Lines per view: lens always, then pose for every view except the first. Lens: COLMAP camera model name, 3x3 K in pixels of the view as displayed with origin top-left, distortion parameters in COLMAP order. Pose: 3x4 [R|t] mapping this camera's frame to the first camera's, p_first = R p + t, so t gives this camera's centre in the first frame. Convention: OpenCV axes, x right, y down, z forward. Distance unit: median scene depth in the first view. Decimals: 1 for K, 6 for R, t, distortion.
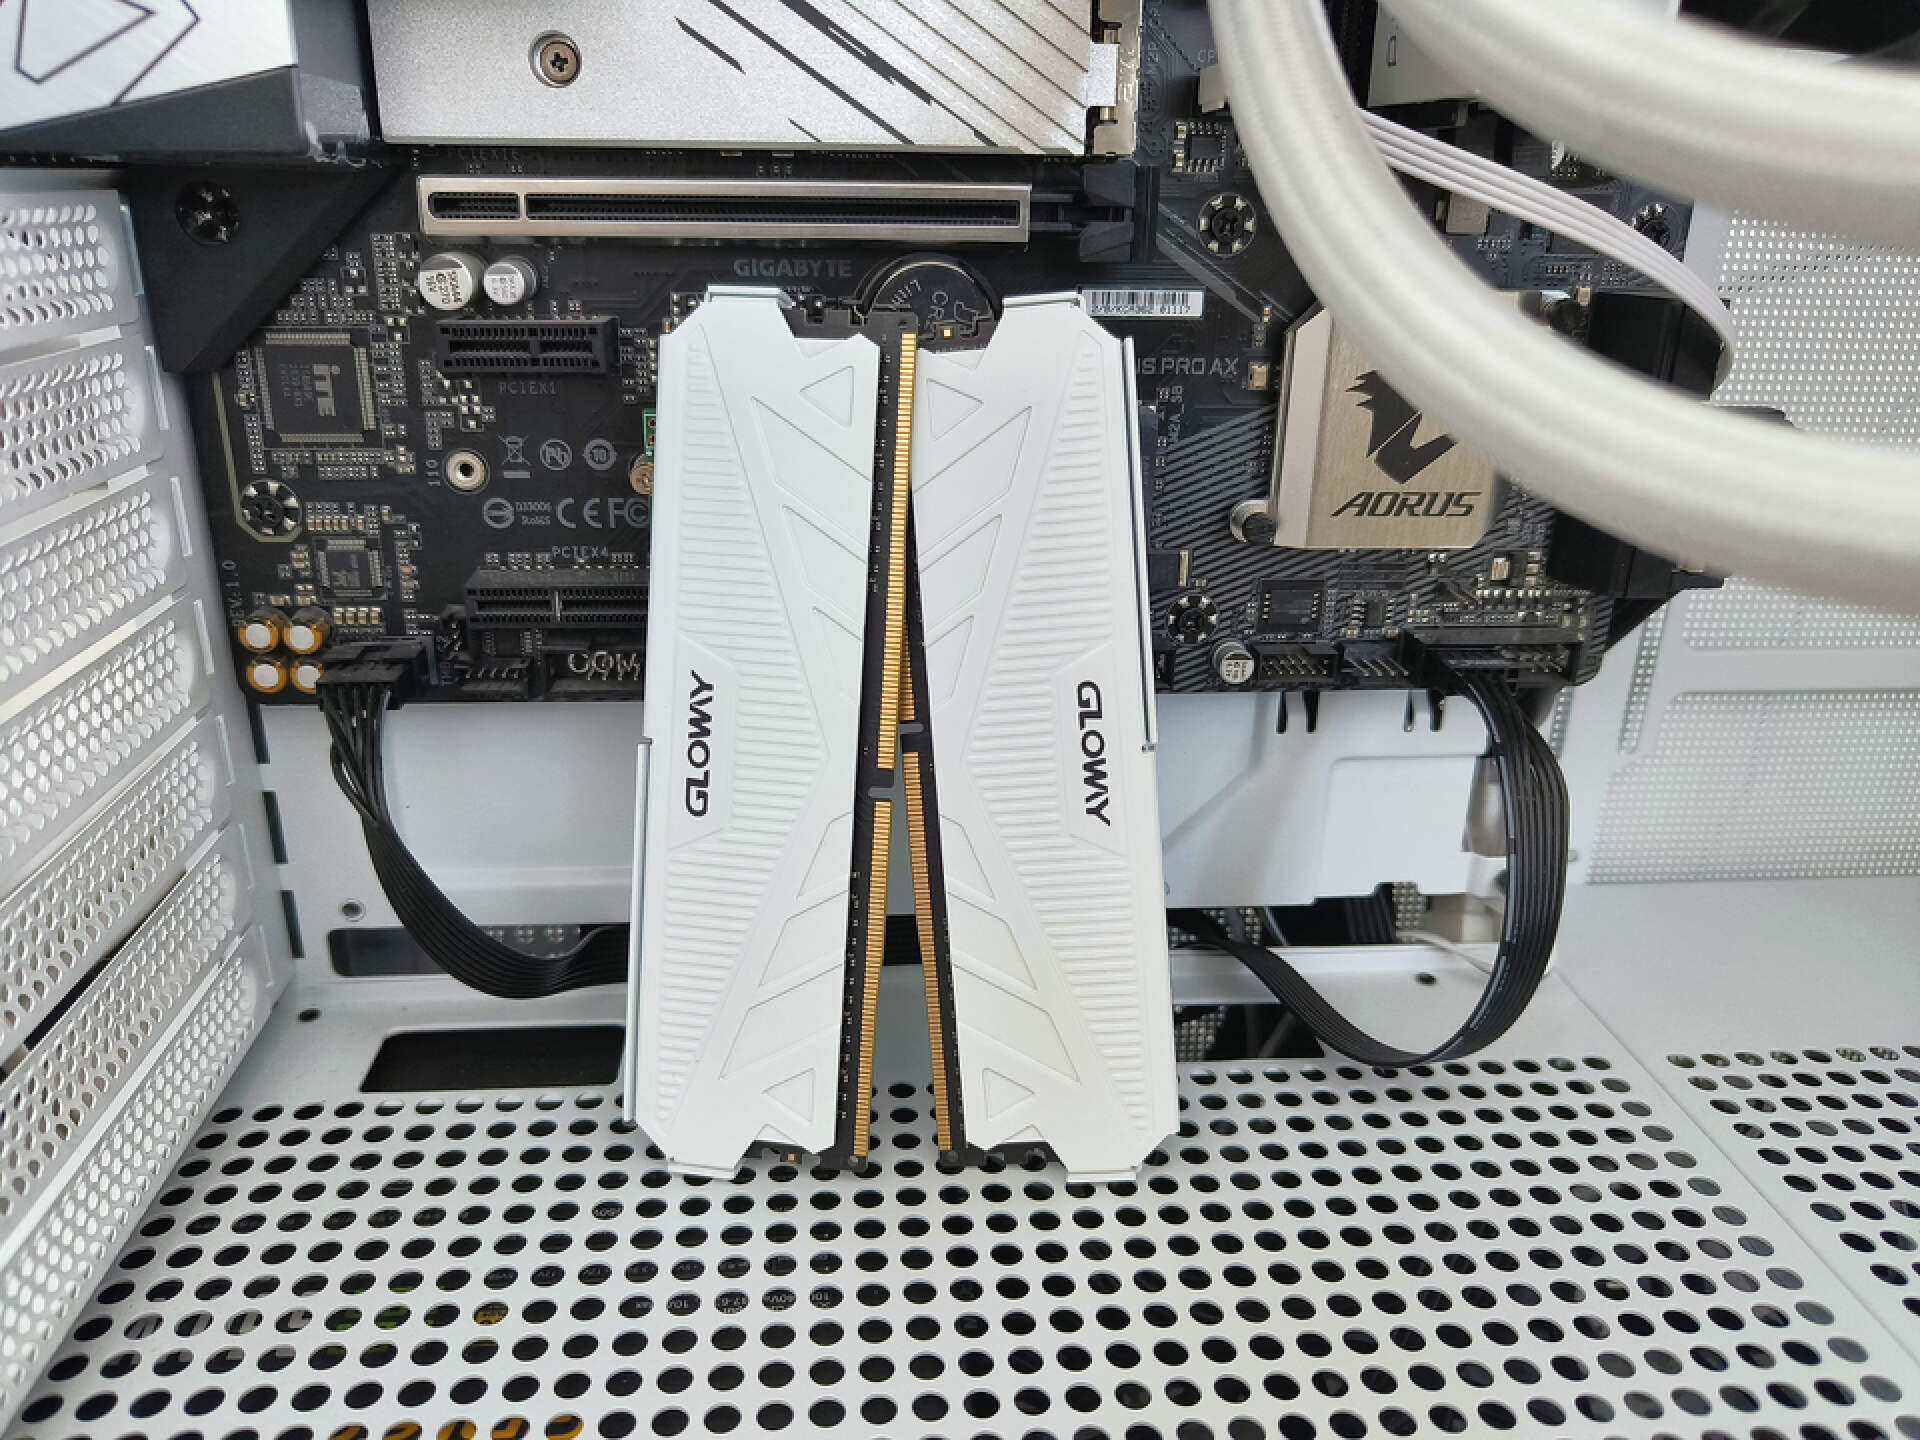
lens RADIAL K [[1400.6, 0, 916.3], [0, 1400.6, 719.0], [0, 0, 1]] dist [-0.010421, 0.000839]
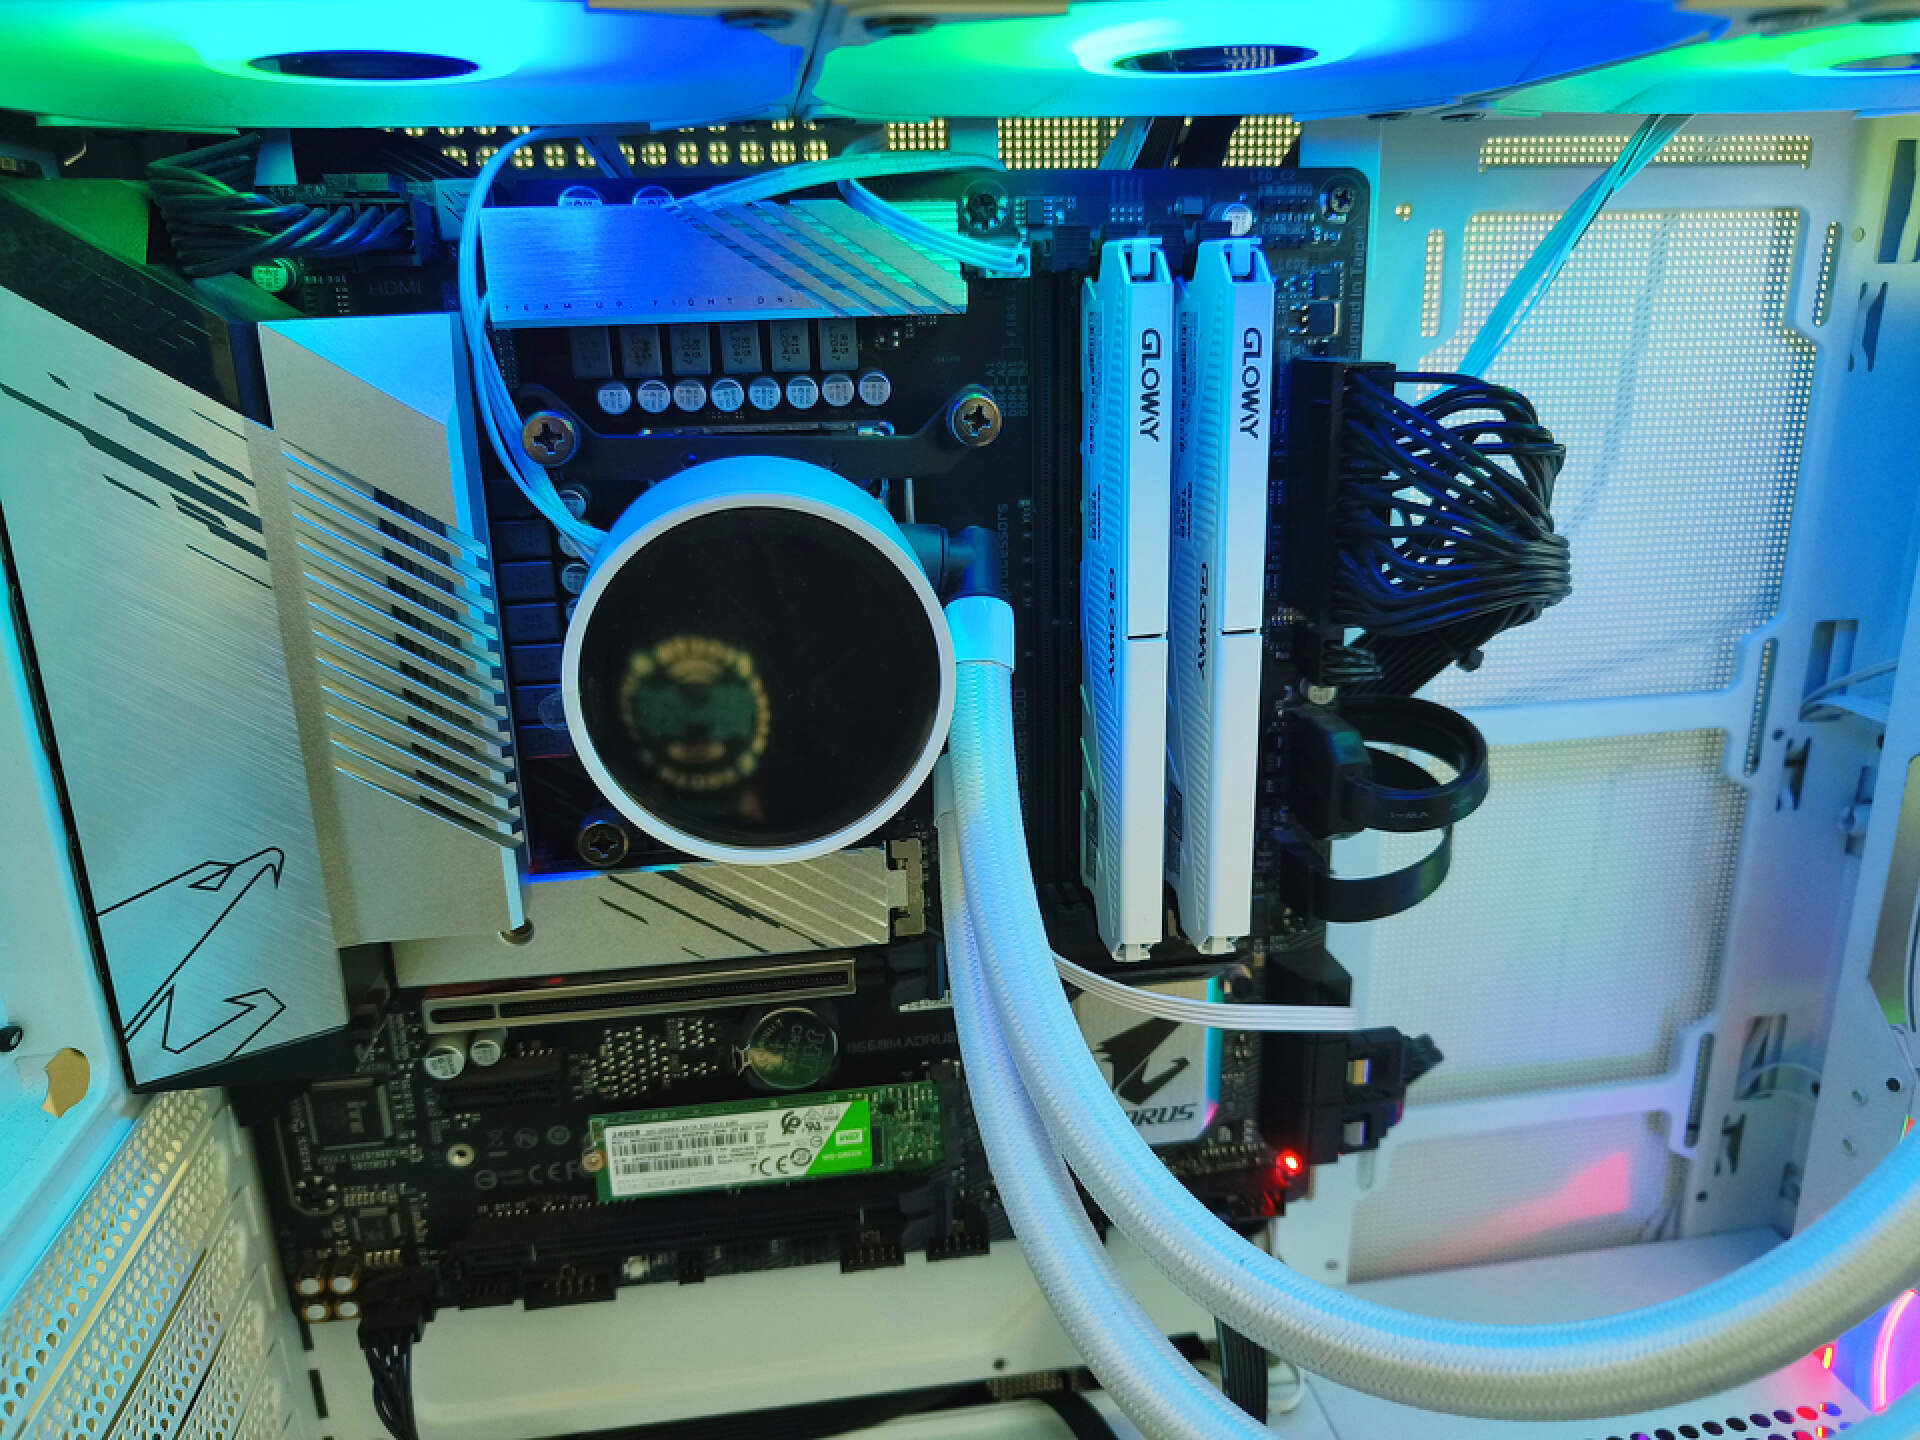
lens RADIAL K [[1442.4, 0, 960.0], [0, 1442.4, 720.0], [0, 0, 1]] dist [-0.005823, -0.004666]
pose [[0.996407, -0.060699, 0.059073, 0.108200], [0.063936, 0.996462, -0.054551, -0.494631], [-0.055553, 0.058132, 0.996762, -0.459838]]
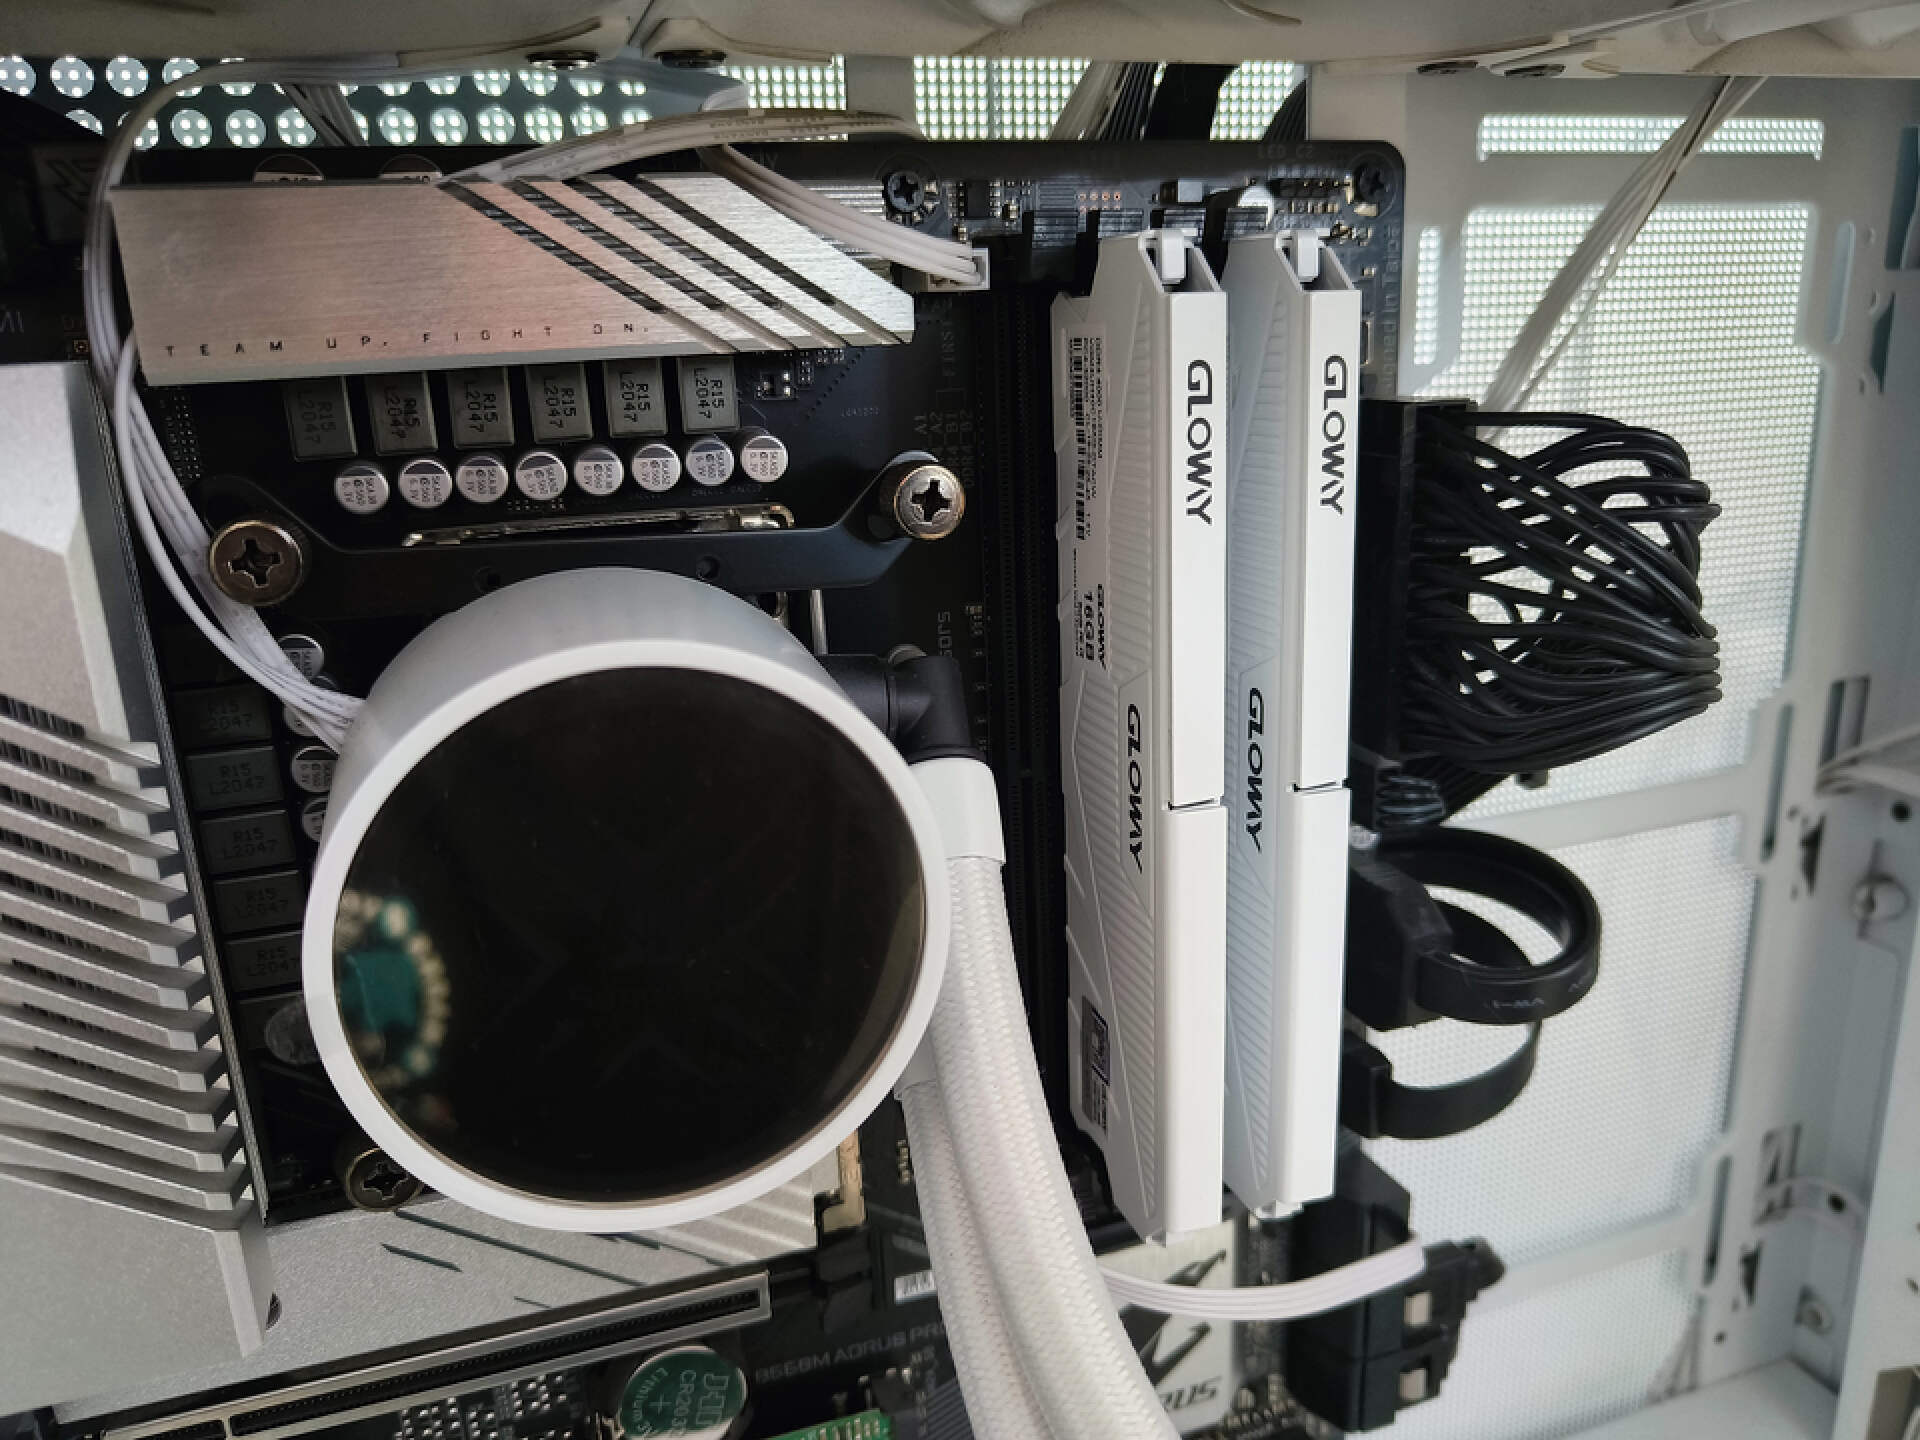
lens RADIAL K [[1450.0, 0, 960.0], [0, 1450.0, 720.0], [0, 0, 1]] dist [-0.029996, -0.002533]
pose [[0.966791, -0.122499, 0.224298, 0.029462], [0.139563, 0.988282, -0.061813, -0.631876], [-0.214098, 0.091064, 0.972558, -0.065736]]
